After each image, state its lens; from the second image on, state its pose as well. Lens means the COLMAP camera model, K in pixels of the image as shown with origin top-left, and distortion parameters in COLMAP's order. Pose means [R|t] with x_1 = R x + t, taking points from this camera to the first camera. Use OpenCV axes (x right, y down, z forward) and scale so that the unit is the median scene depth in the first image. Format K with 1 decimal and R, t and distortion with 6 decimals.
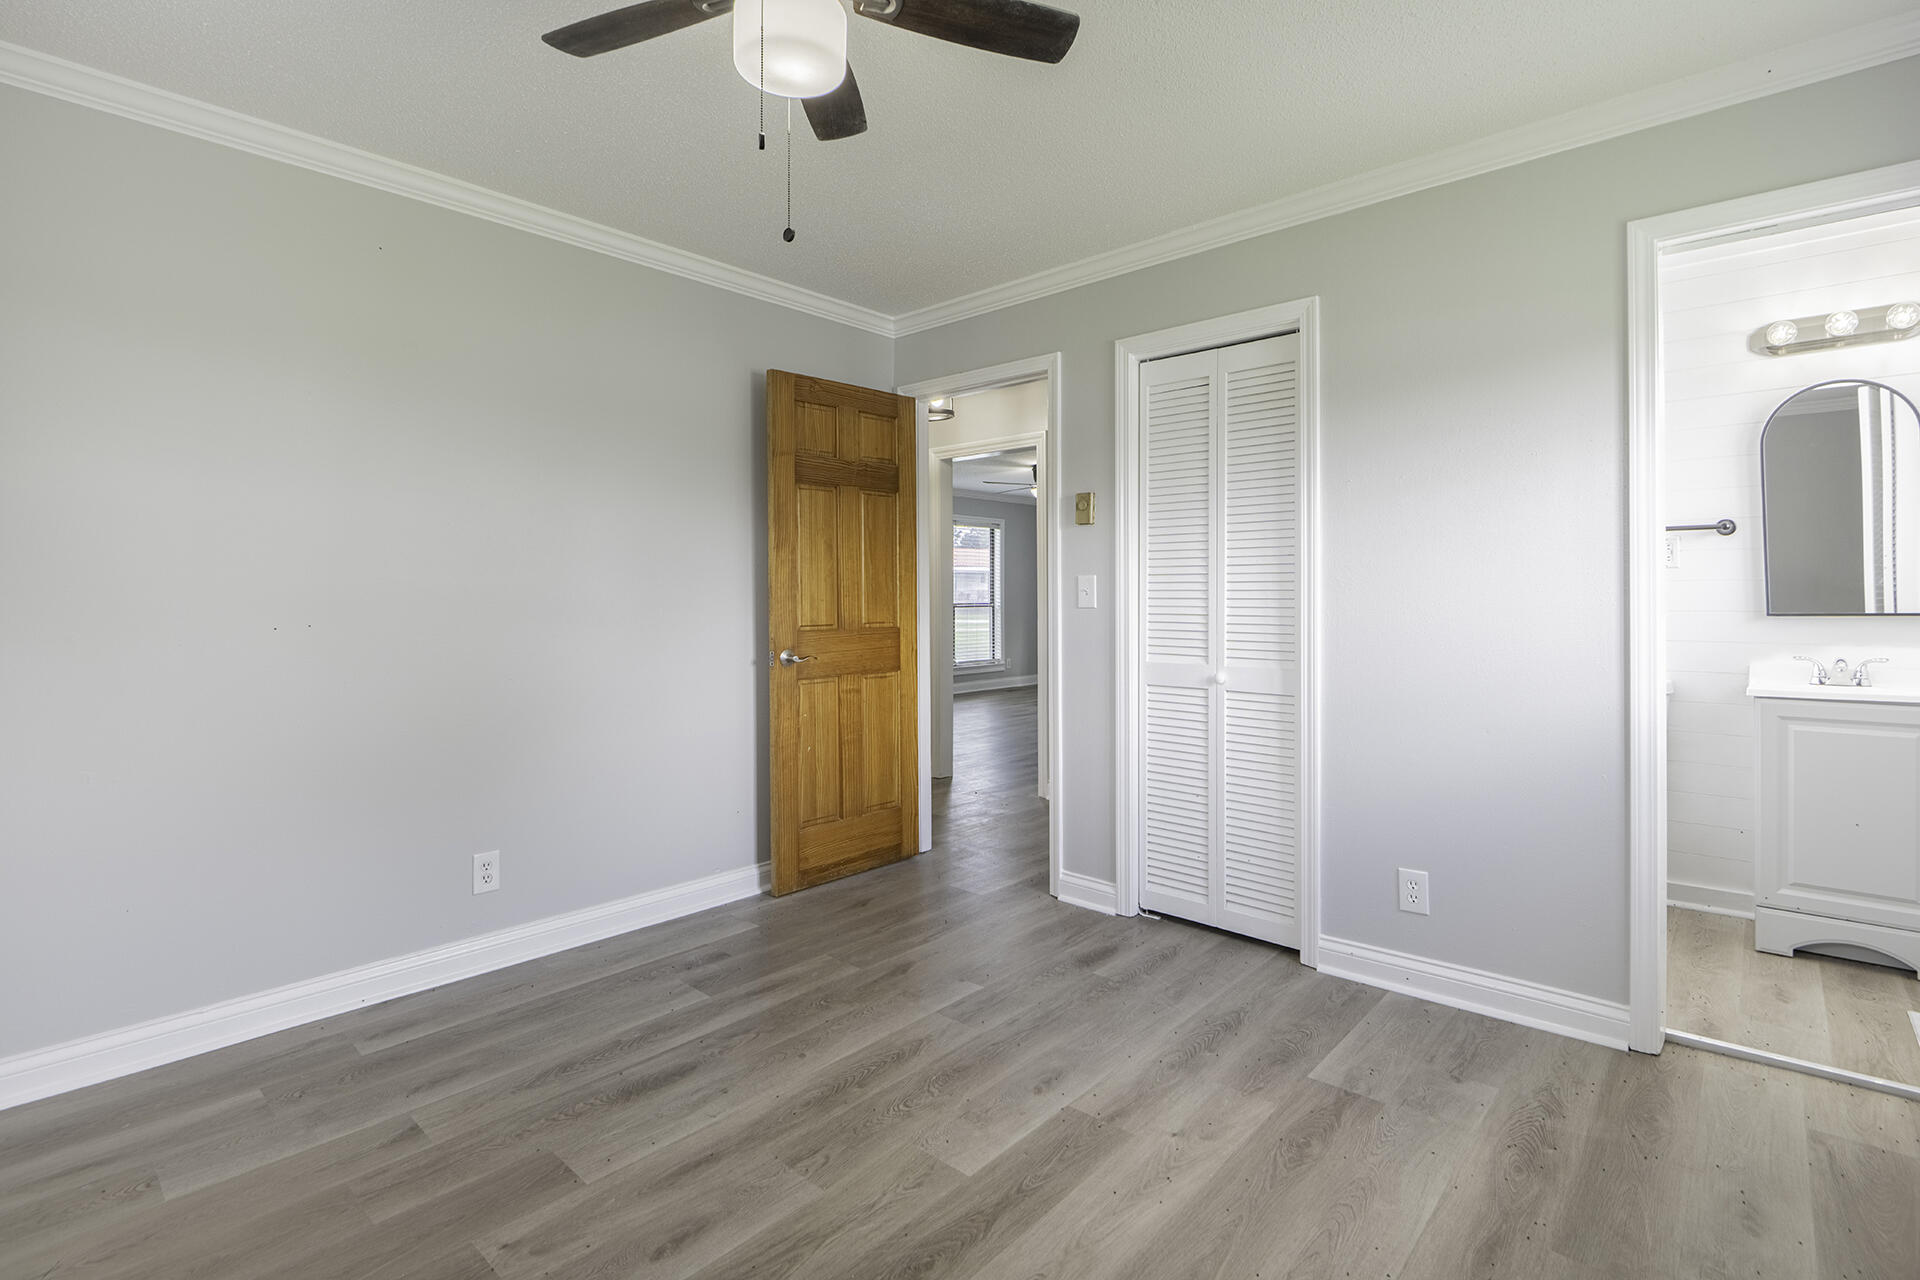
lens RADIAL K [[886.8, 0, 956.6], [0, 886.8, 631.5], [0, 0, 1]] dist [-0.003541, -0.008520]
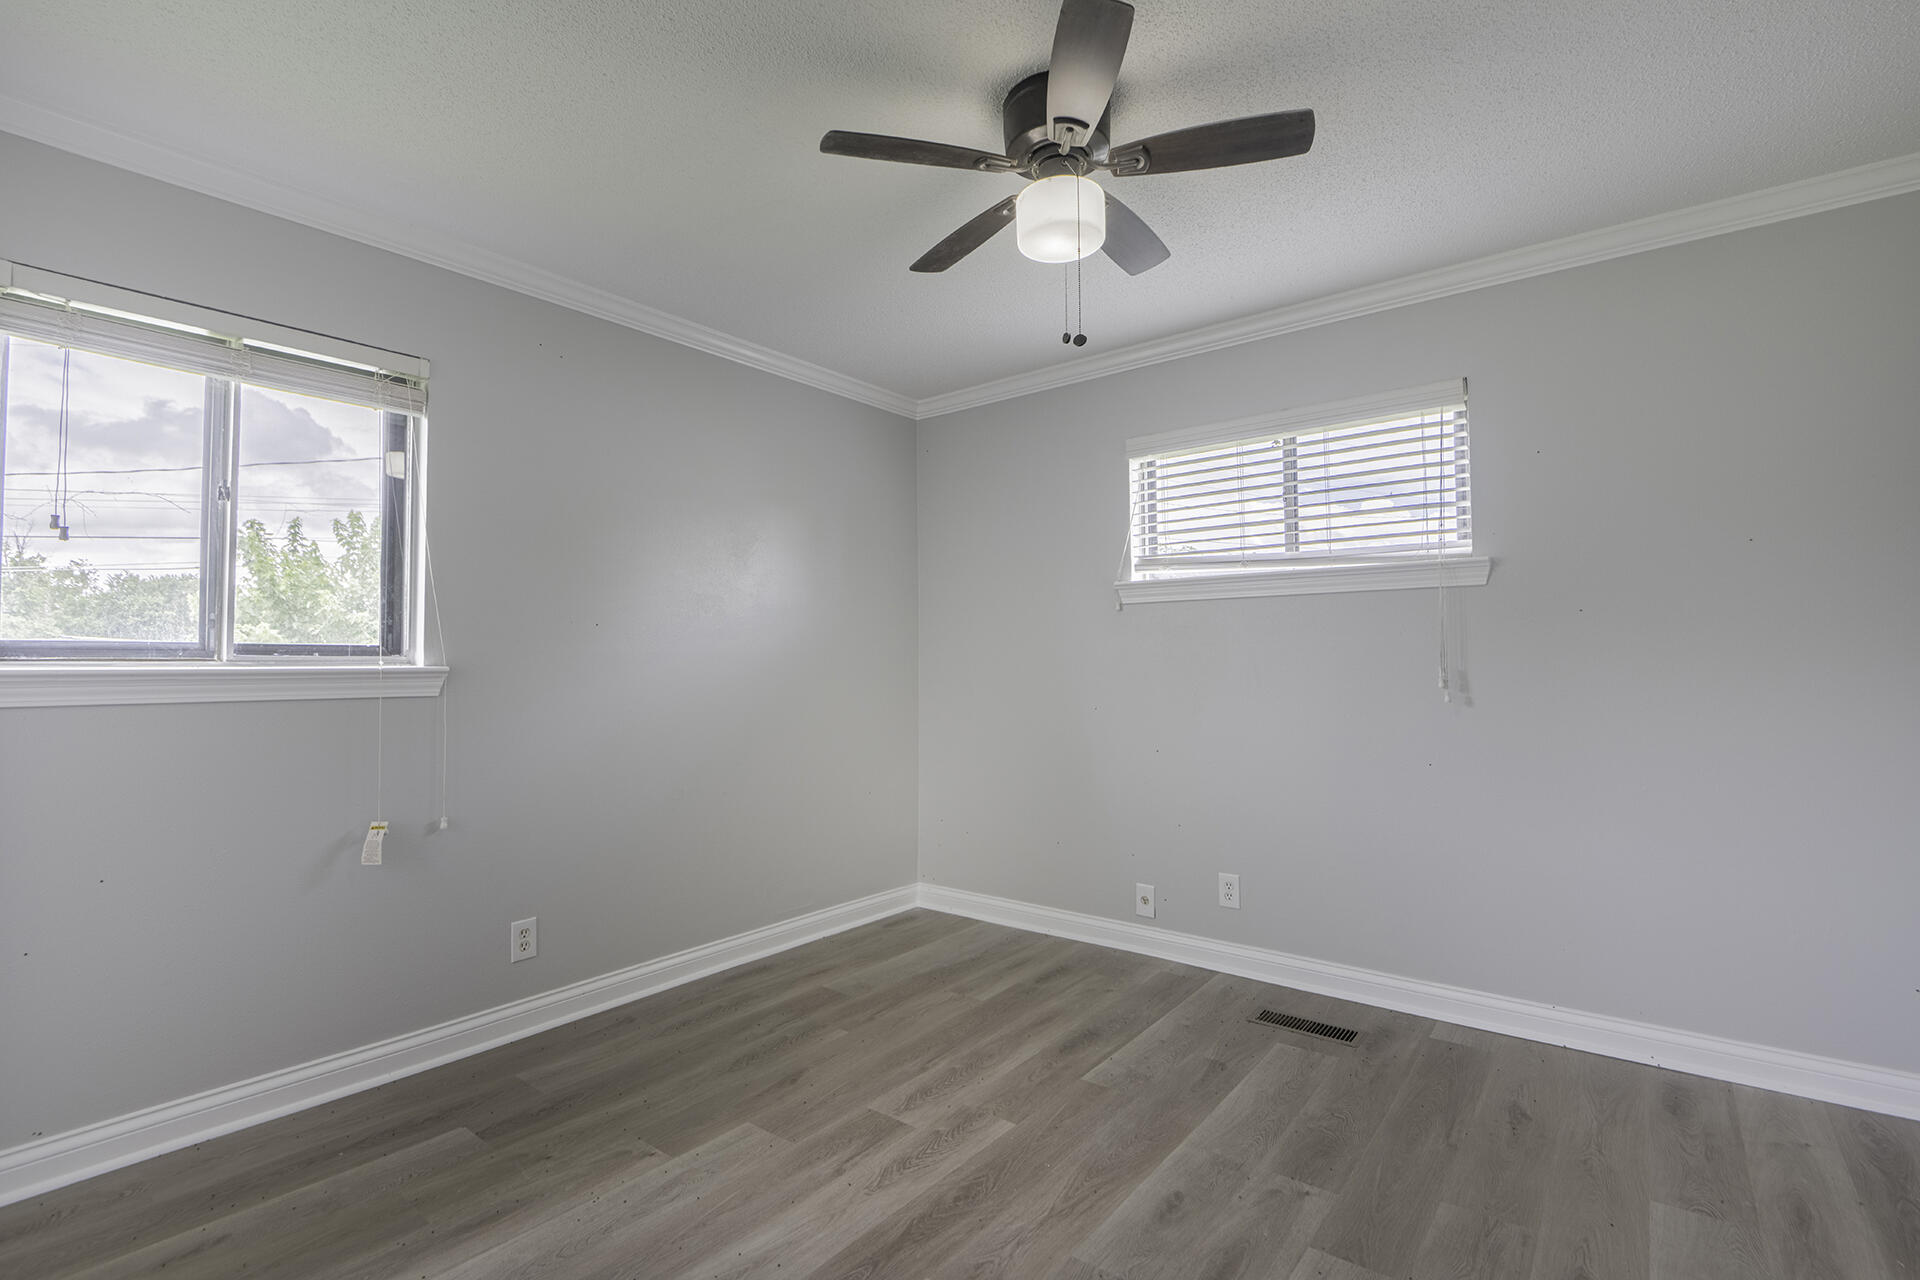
lens RADIAL K [[886.8, 0, 956.6], [0, 886.8, 631.5], [0, 0, 1]] dist [-0.003541, -0.008520]
pose [[-0.997874, 0.008086, -0.064675, 0.041450], [0.007601, 0.999941, 0.007747, -0.088549], [0.064734, 0.007238, -0.997876, 2.107338]]
